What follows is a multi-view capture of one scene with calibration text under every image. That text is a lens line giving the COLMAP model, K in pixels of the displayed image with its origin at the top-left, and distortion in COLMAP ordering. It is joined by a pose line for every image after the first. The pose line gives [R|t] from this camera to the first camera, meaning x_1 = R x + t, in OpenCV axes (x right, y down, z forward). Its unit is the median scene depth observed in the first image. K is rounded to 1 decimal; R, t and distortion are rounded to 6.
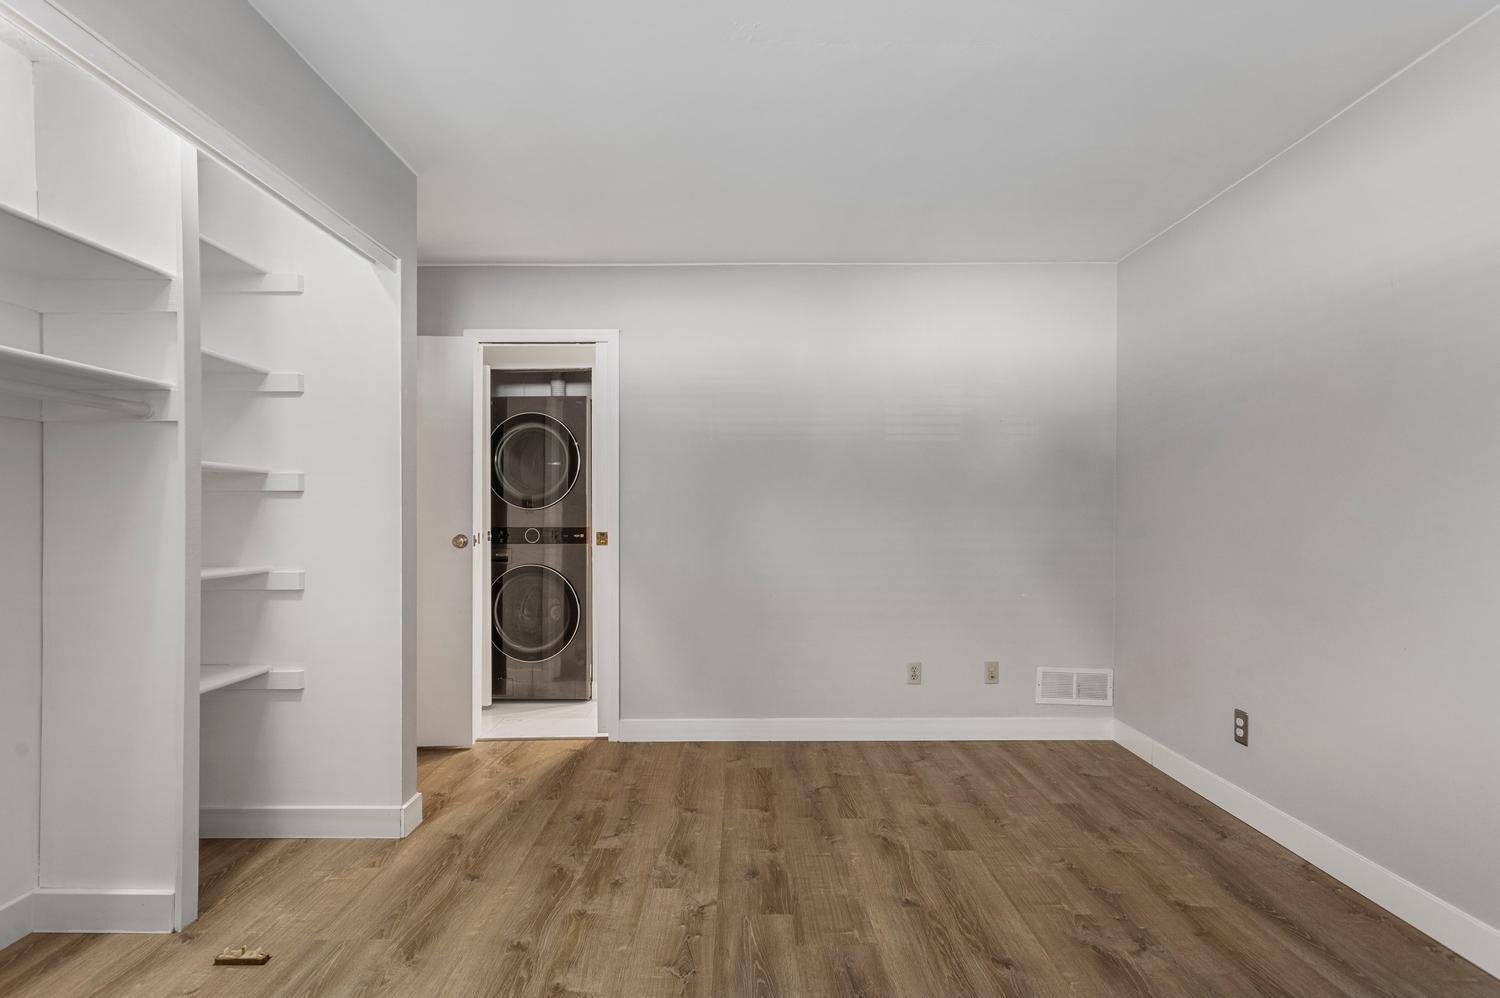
lens RADIAL K [[721.2, 0, 748.6], [0, 721.2, 512.8], [0, 0, 1]] dist [0.001608, 0.000530]
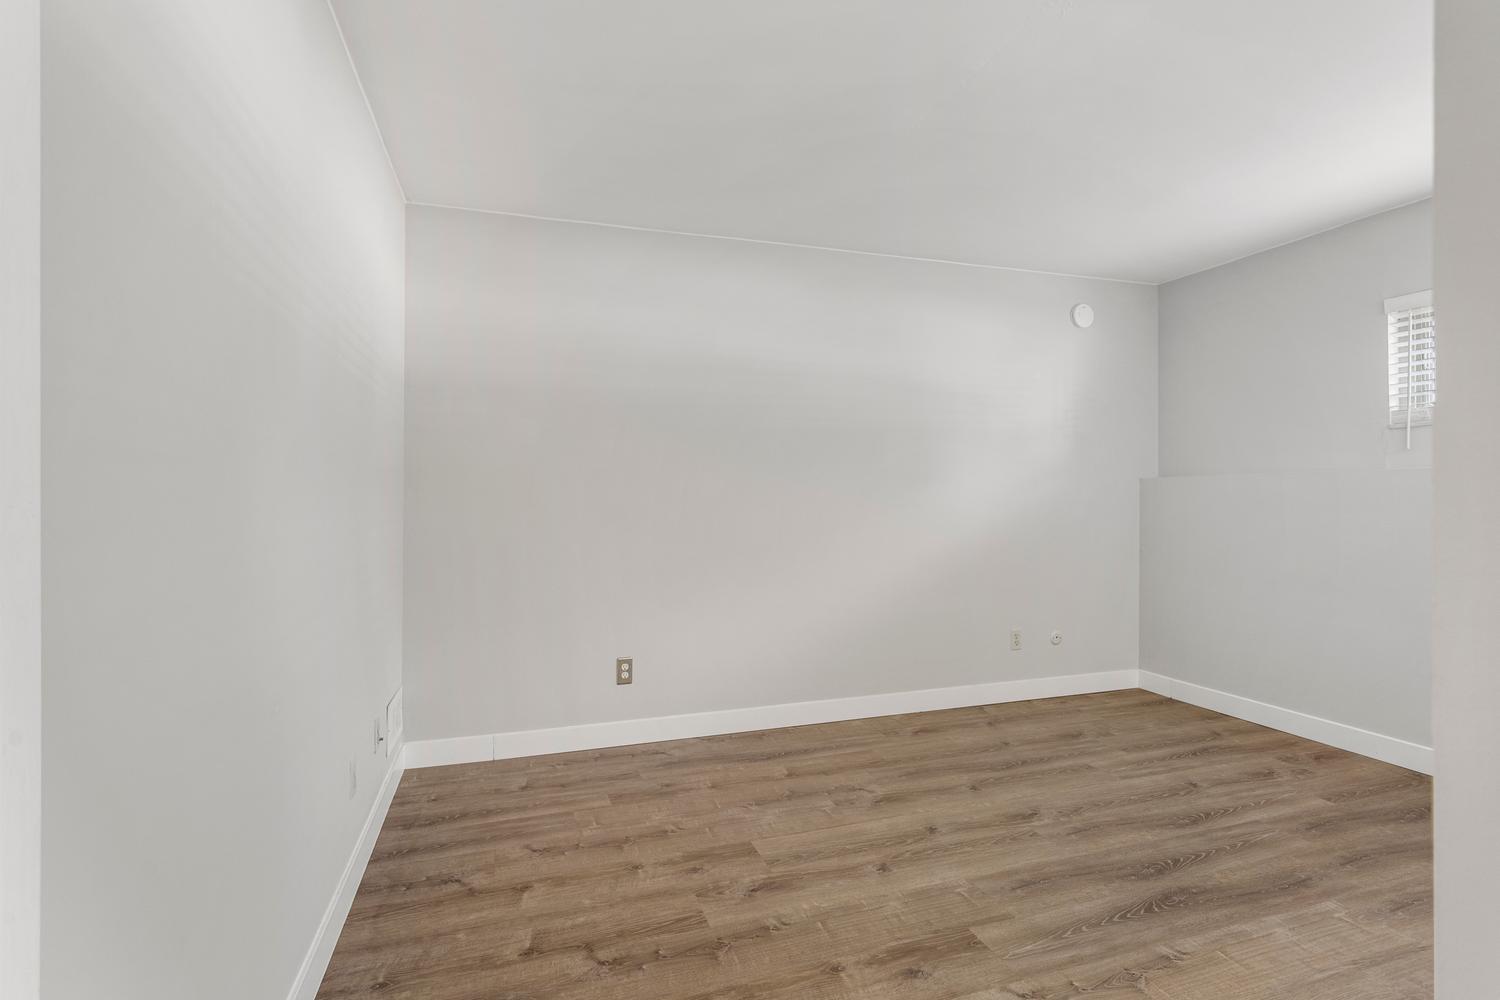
lens RADIAL K [[721.2, 0, 748.6], [0, 721.2, 513.8], [0, 0, 1]] dist [0.001608, 0.000530]
pose [[-0.307027, -0.017520, 0.951540, -0.580975], [0.005693, 0.999779, 0.020245, 0.006158], [-0.951684, 0.011633, -0.306859, 1.244920]]
